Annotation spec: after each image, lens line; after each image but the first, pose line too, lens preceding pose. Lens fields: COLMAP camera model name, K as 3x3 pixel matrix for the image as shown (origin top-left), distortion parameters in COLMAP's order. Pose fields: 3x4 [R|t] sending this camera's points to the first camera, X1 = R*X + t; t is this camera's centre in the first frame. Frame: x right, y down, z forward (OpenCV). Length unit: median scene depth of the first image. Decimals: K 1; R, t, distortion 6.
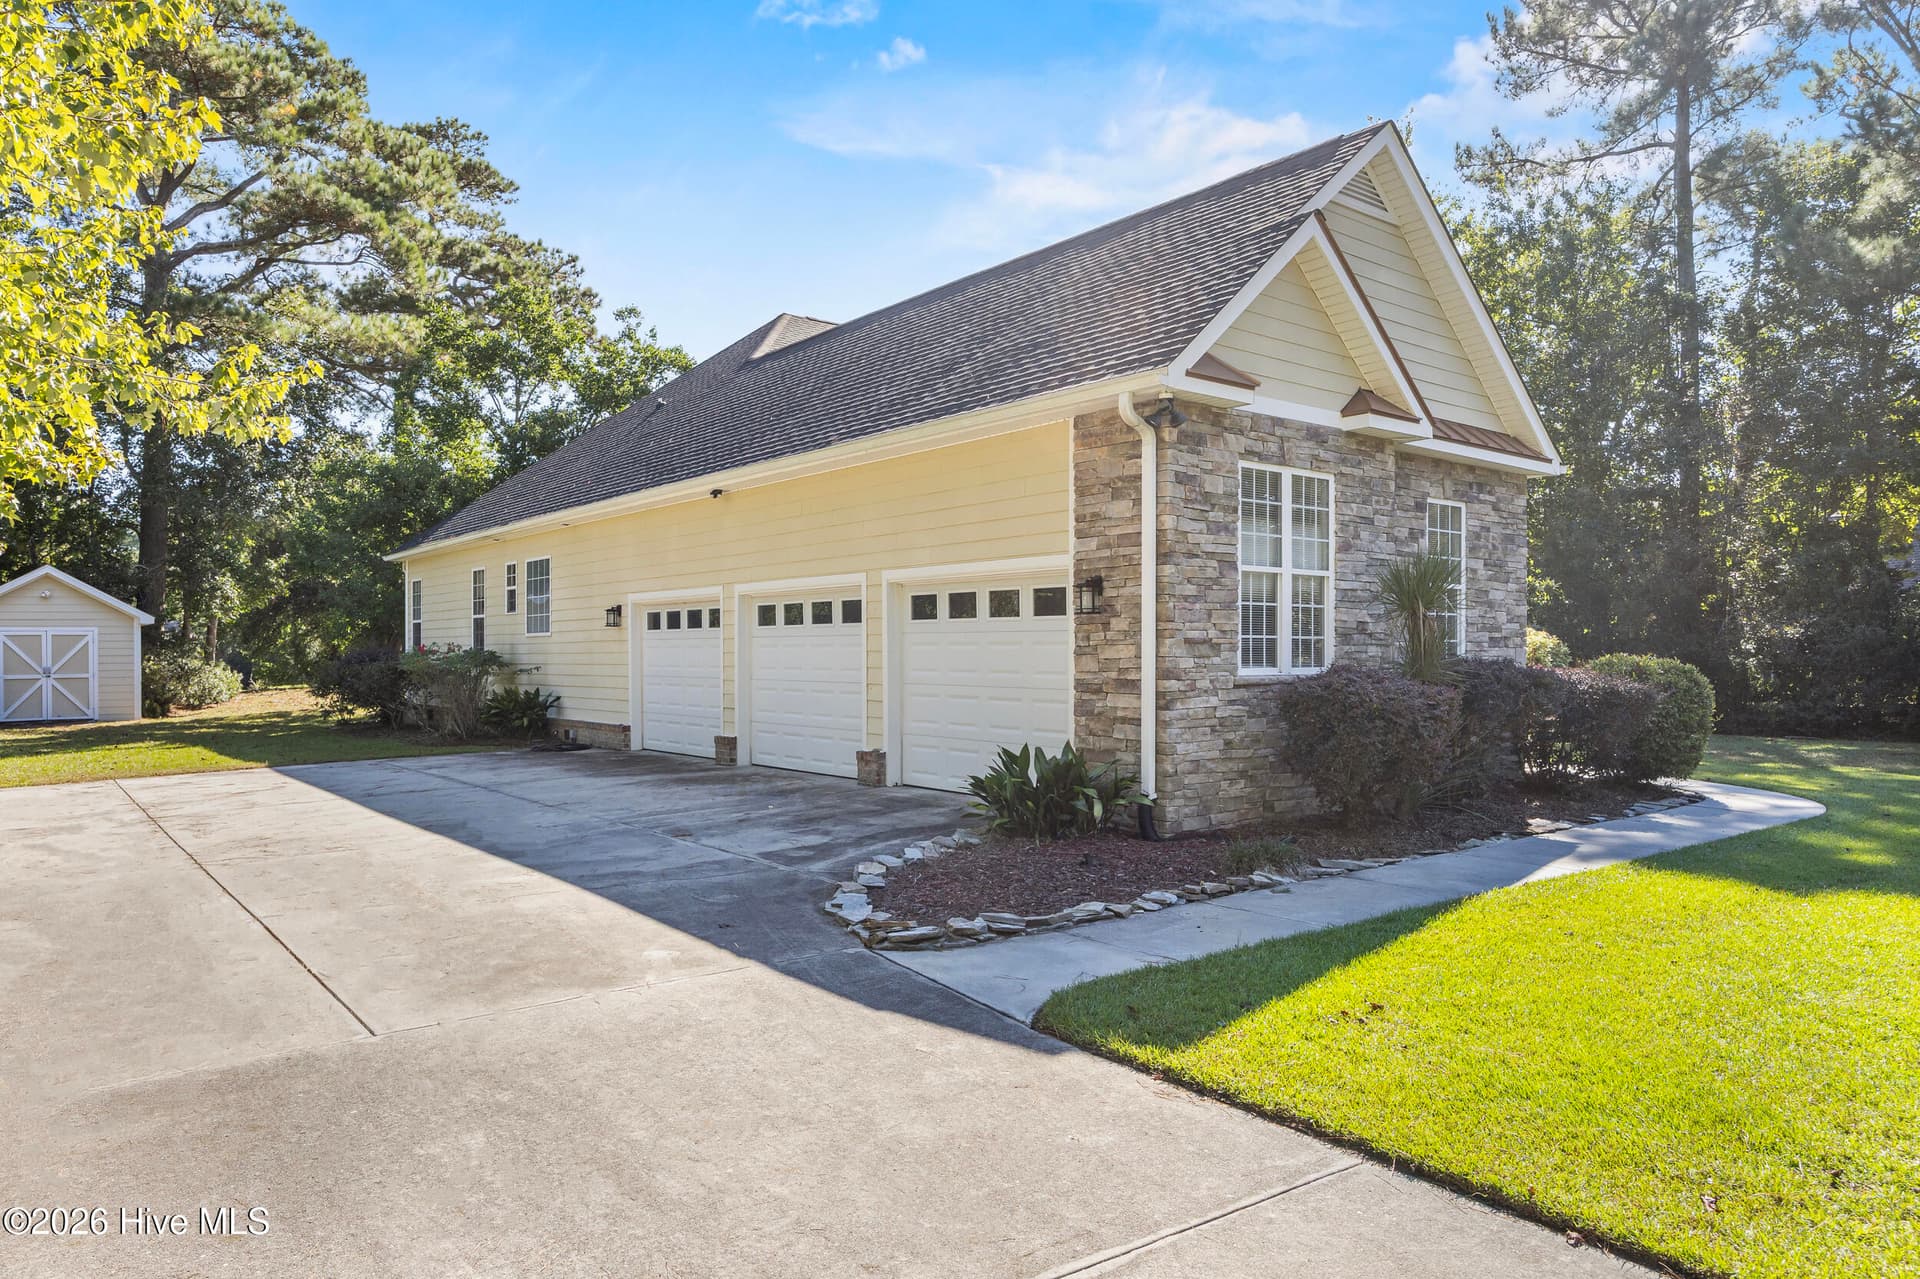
lens RADIAL K [[1240.3, 0, 927.1], [0, 1240.3, 647.3], [0, 0, 1]] dist [0.005212, 0.000749]
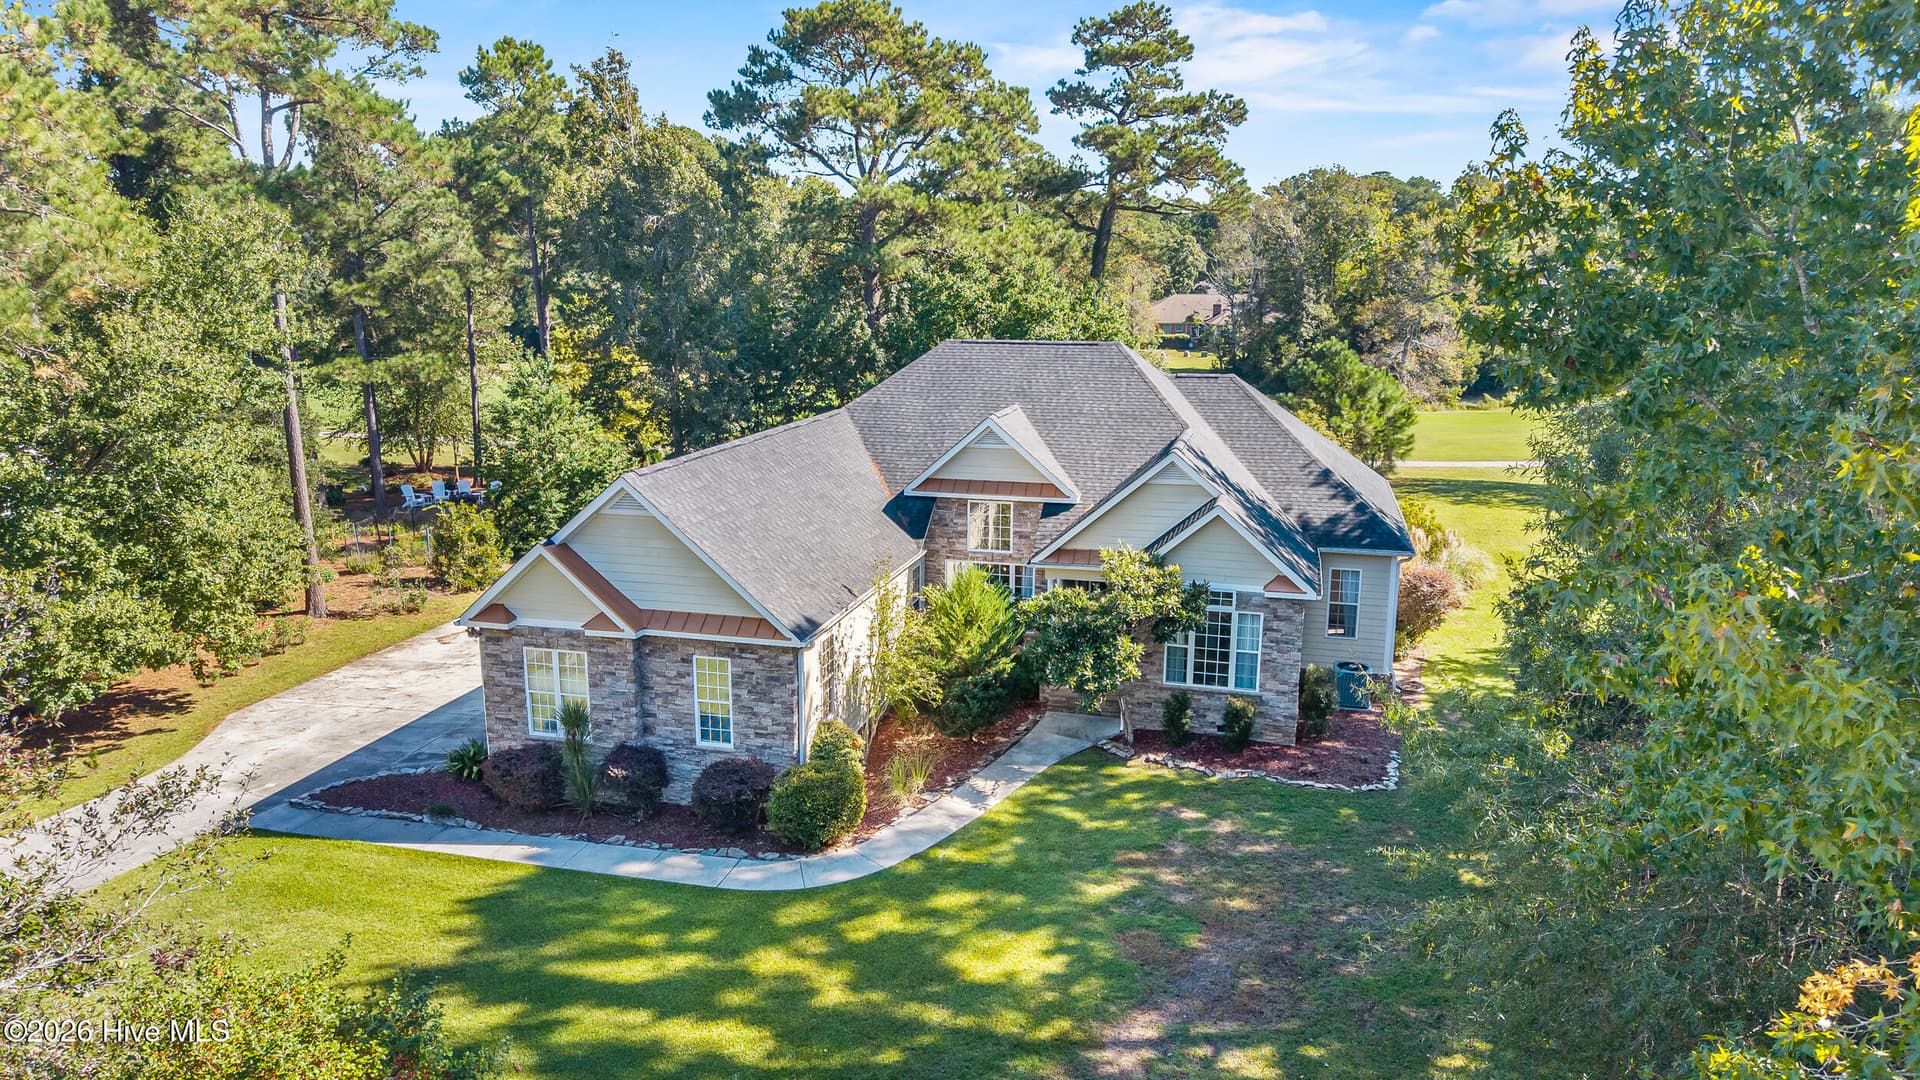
lens RADIAL K [[1249.2, 0, 960.0], [0, 1249.2, 540.0], [0, 0, 1]] dist [0.054350, -0.001088]
pose [[0.608607, 0.161290, -0.776906, 2.437167], [0.005765, 0.978198, 0.207596, -0.795112], [0.793451, -0.130823, 0.594408, 0.264386]]
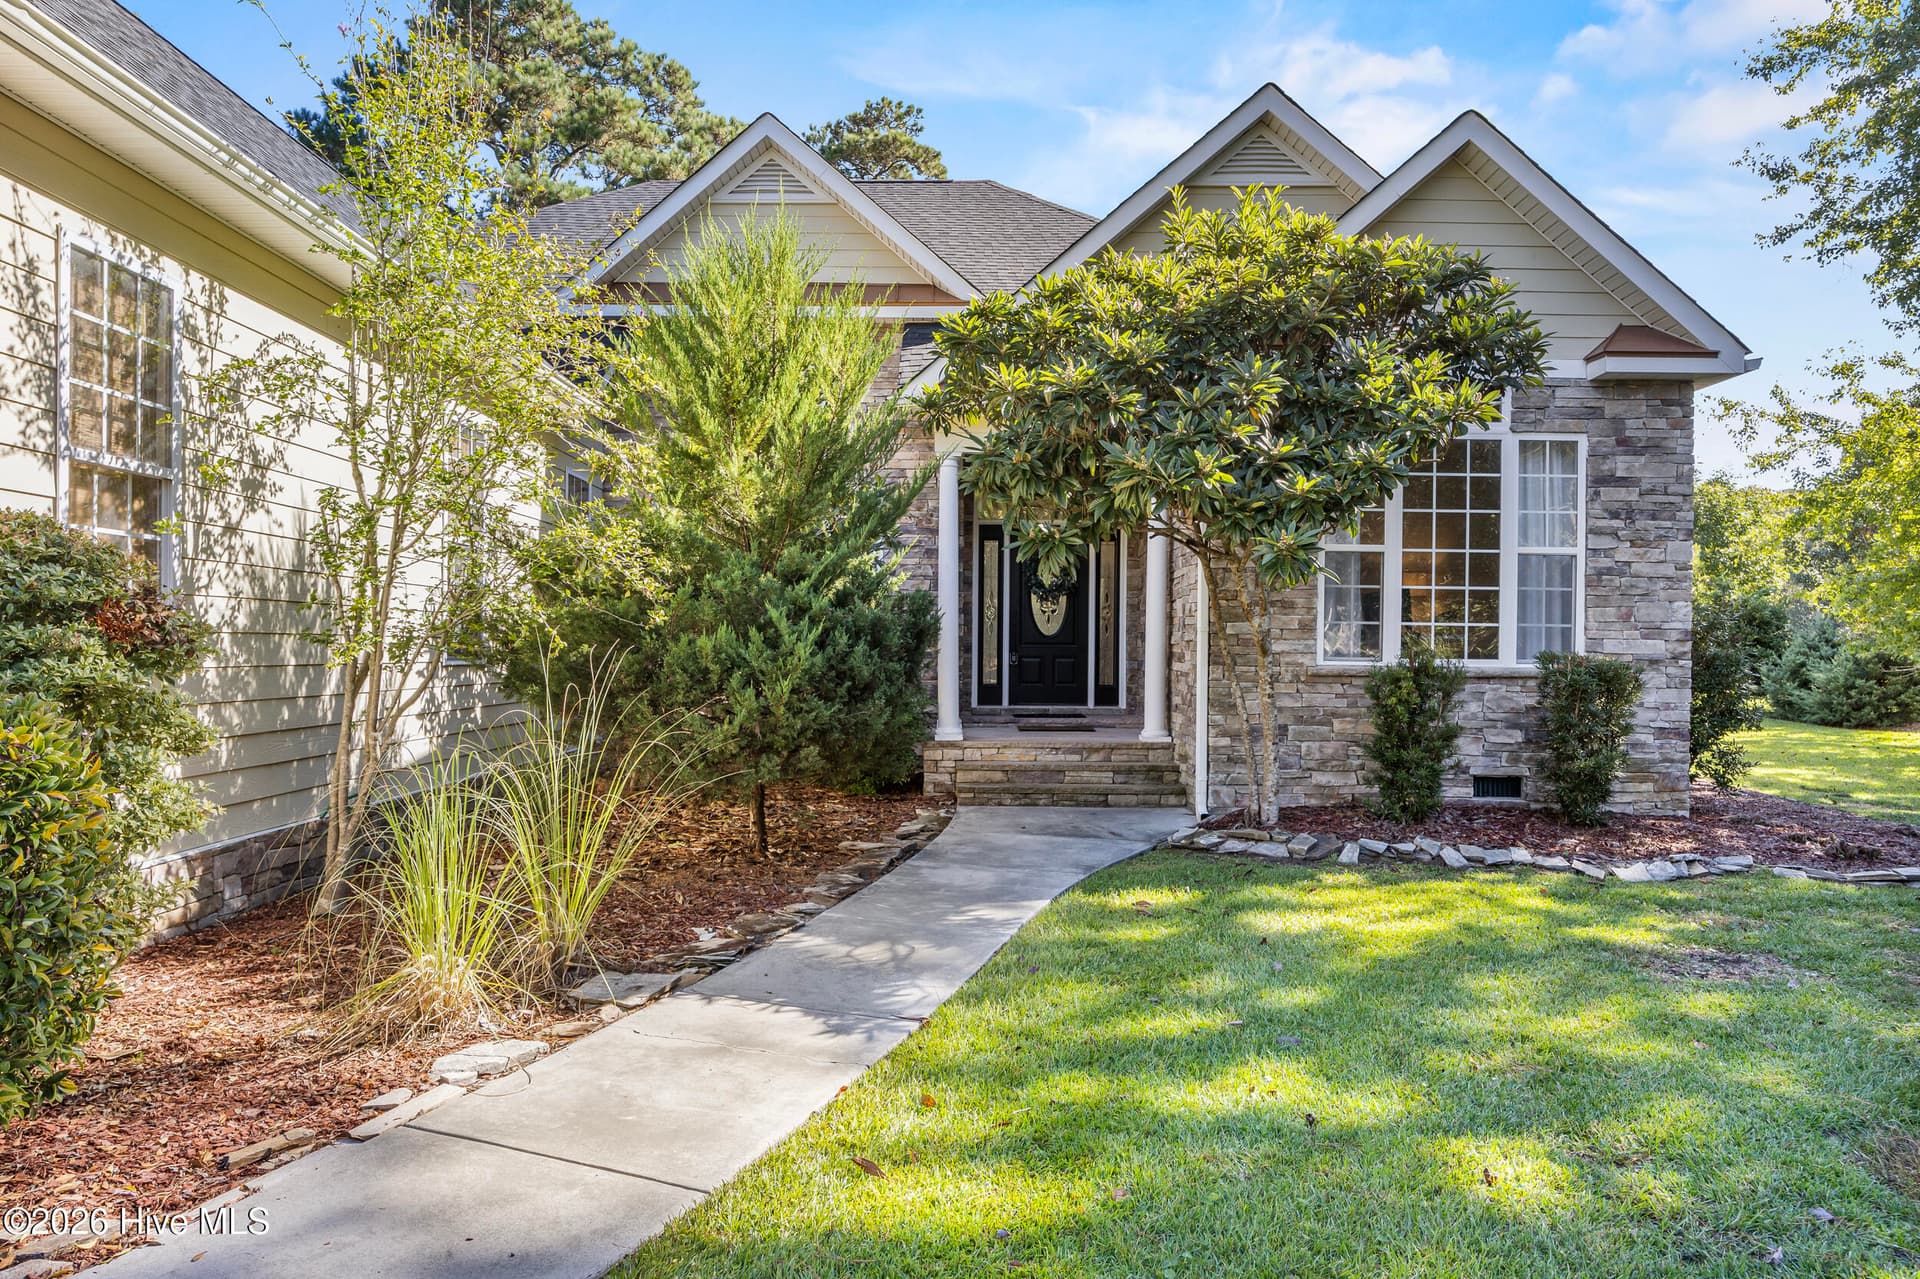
lens RADIAL K [[1206.6, 0, 950.9], [0, 1206.6, 666.8], [0, 0, 1]] dist [-0.008226, -0.005069]
pose [[0.784969, 0.003245, -0.619526, 1.065821], [0.005373, 0.999913, 0.012045, 0.020403], [0.619511, -0.012784, 0.784884, 1.252881]]
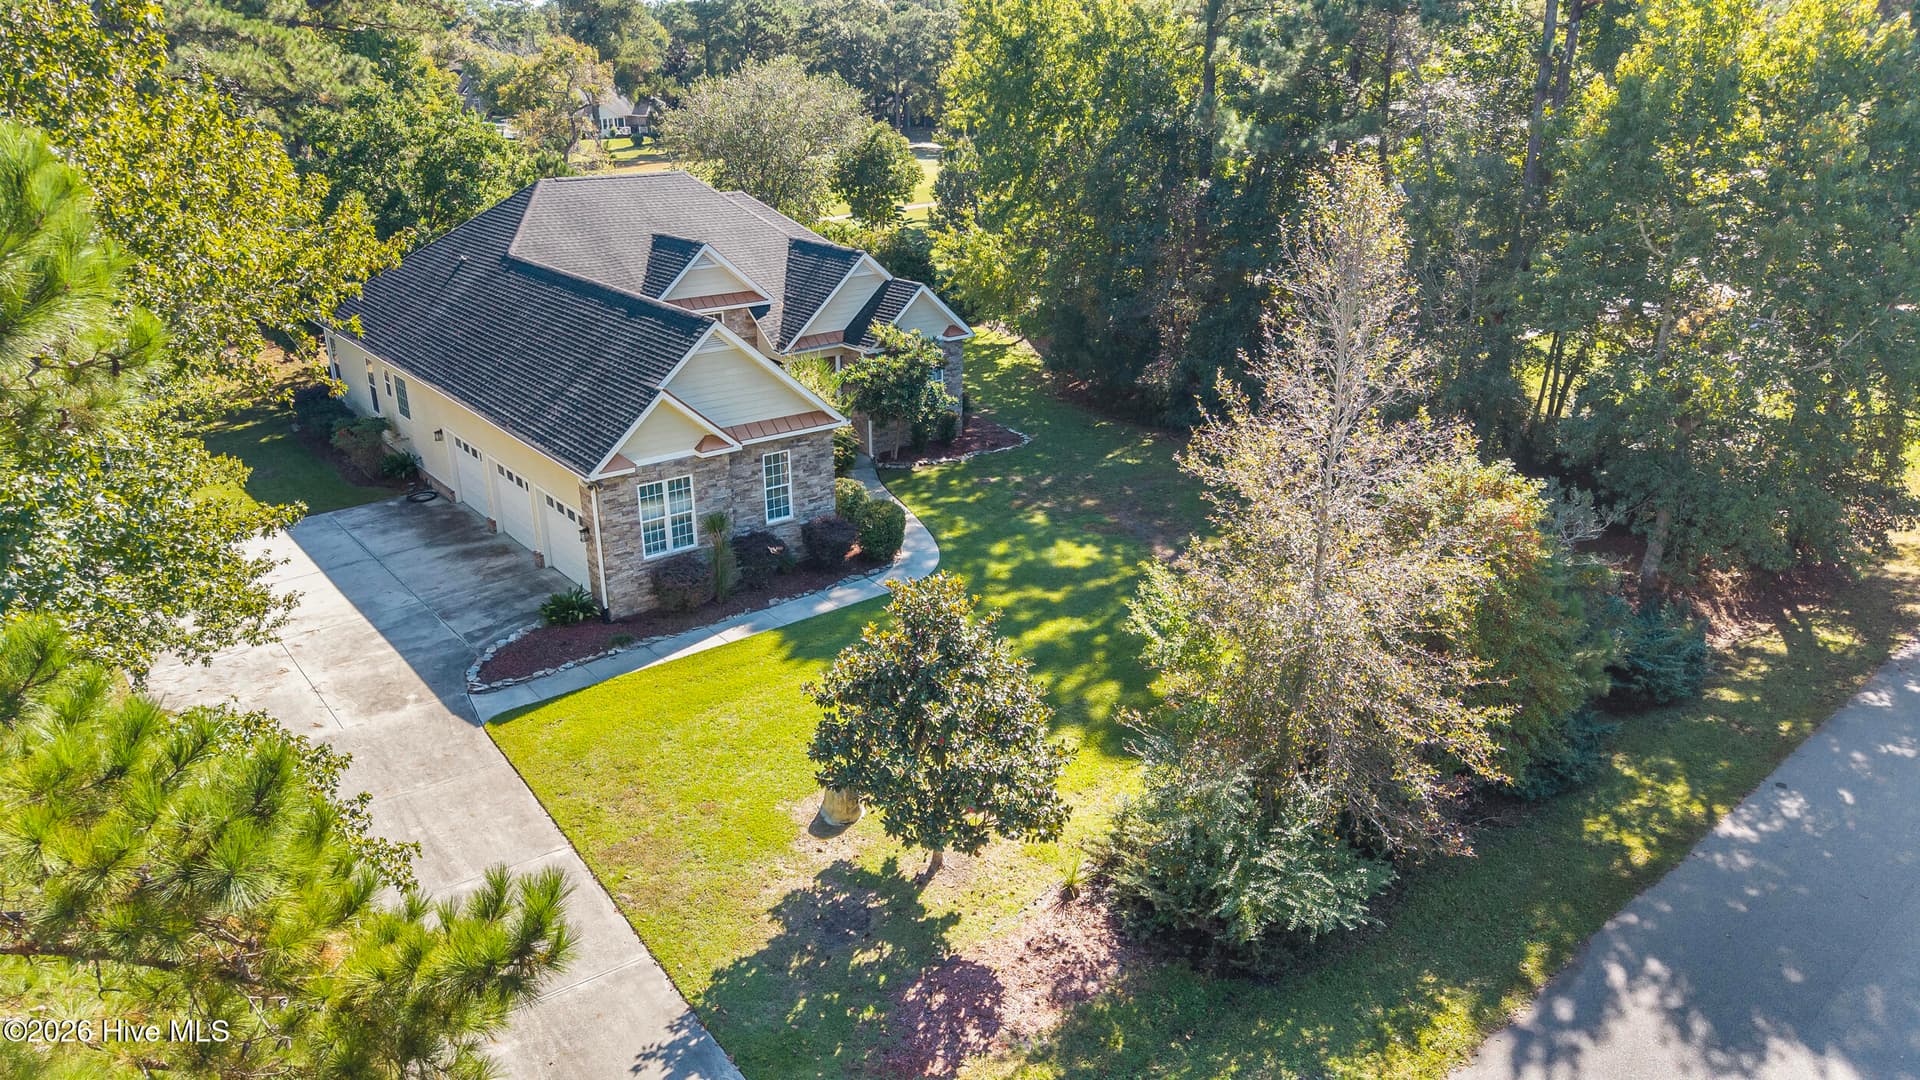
lens RADIAL K [[1249.2, 0, 960.0], [0, 1249.2, 540.0], [0, 0, 1]] dist [0.054350, -0.001088]
pose [[0.999584, -0.002053, 0.028771, 0.830911], [-0.008687, 0.929734, 0.368128, -0.996830], [-0.027505, -0.368225, 0.929330, -1.502797]]
